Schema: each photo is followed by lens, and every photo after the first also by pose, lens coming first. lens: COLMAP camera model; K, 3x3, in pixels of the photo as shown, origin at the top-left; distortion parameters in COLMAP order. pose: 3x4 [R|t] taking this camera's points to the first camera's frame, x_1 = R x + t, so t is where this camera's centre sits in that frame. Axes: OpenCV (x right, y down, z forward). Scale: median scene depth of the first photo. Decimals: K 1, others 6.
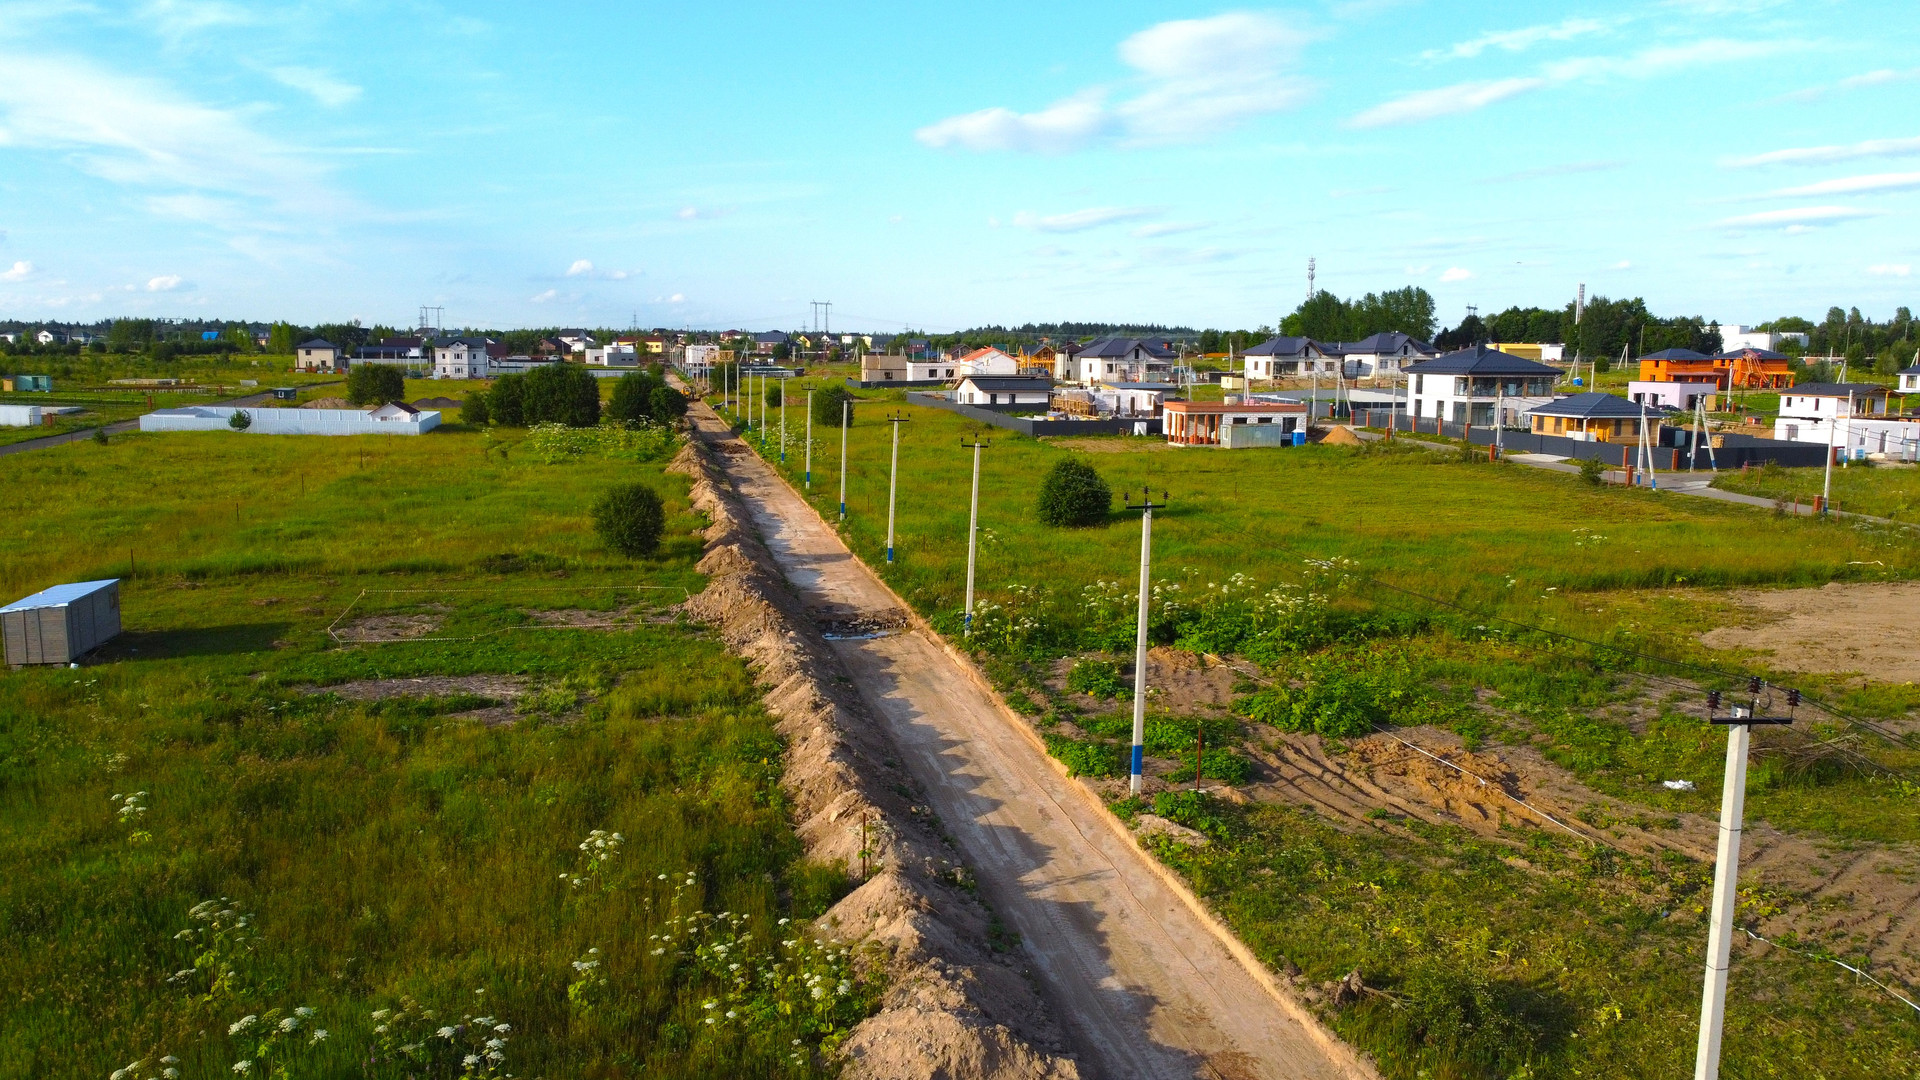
lens RADIAL K [[1431.3, 0, 960.0], [0, 1431.3, 540.0], [0, 0, 1]] dist [-0.005732, -0.008666]
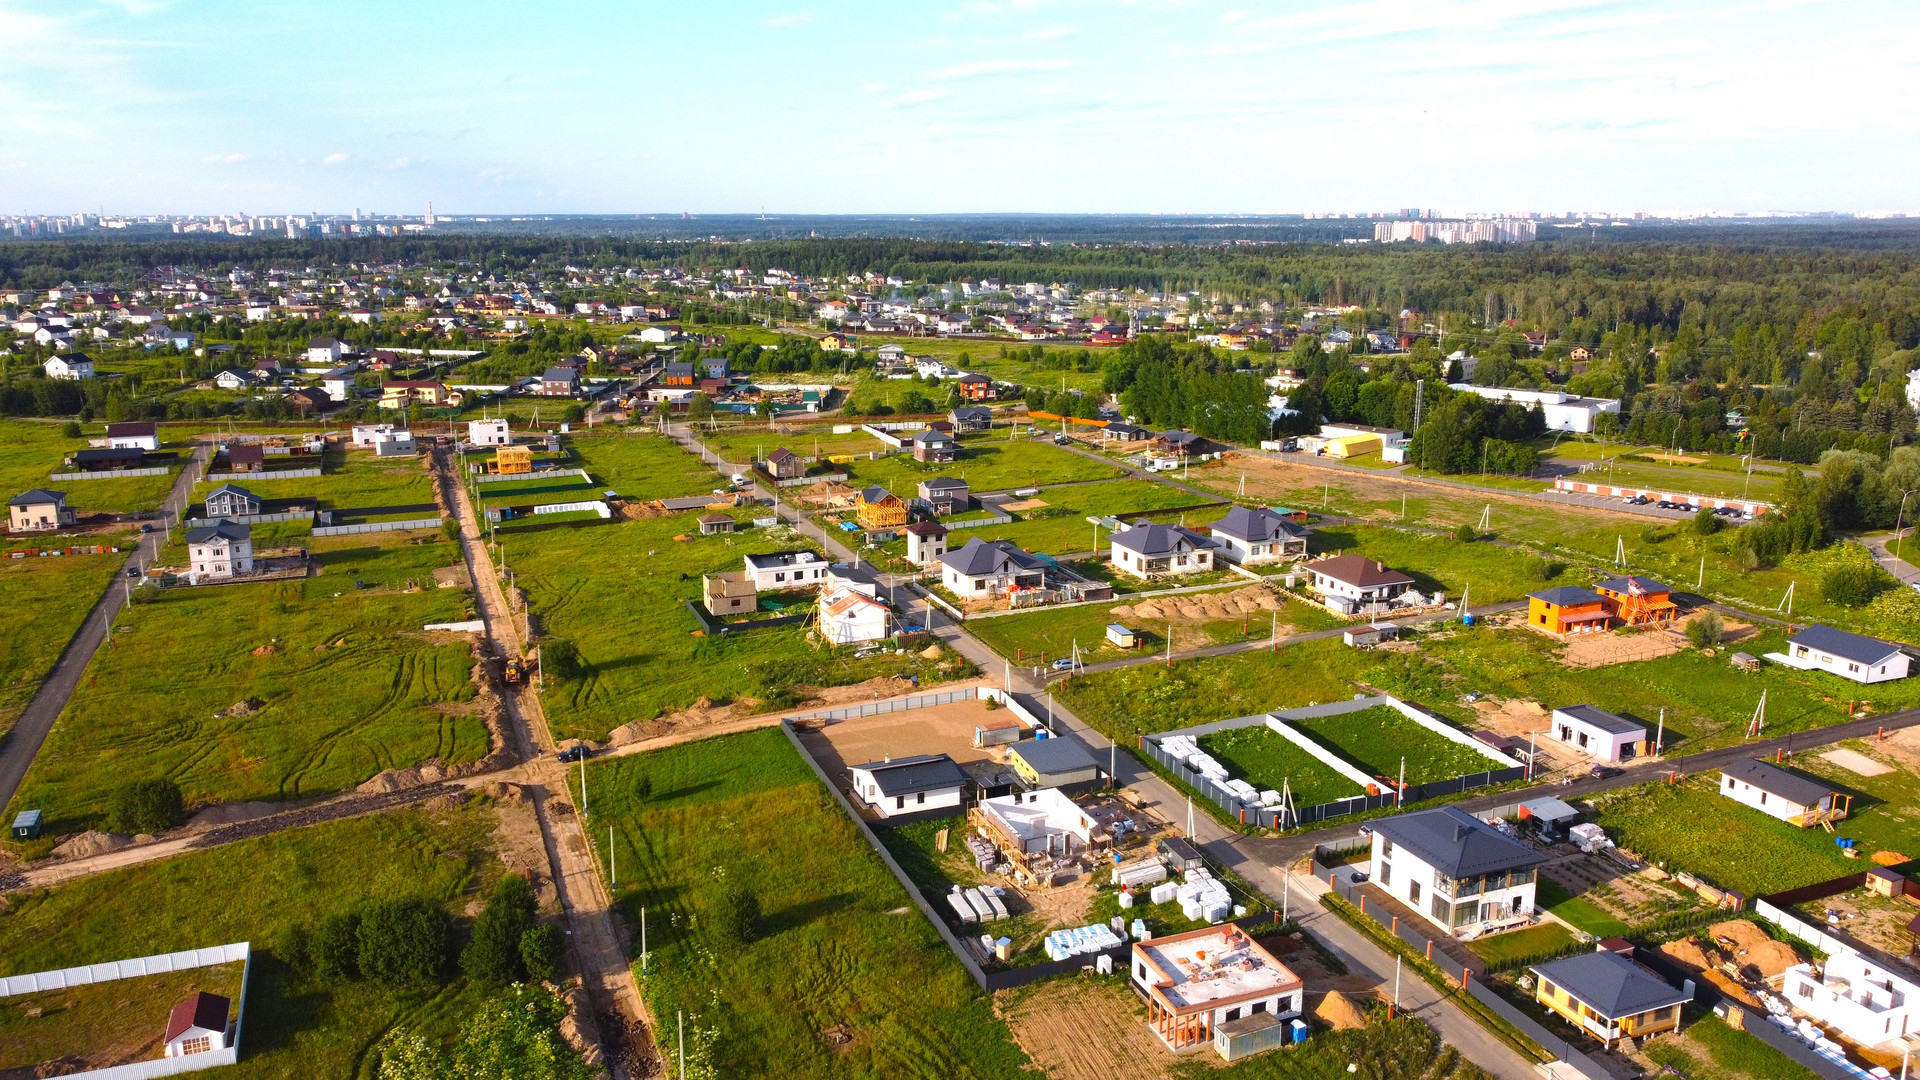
lens RADIAL K [[1436.4, 0, 960.0], [0, 1436.4, 540.0], [0, 0, 1]] dist [-0.002615, -0.001675]
pose [[0.987279, -0.047723, 0.151669, -0.155825], [0.034132, 0.995267, 0.090985, -0.790446], [-0.155294, -0.084650, 0.984235, 0.306196]]
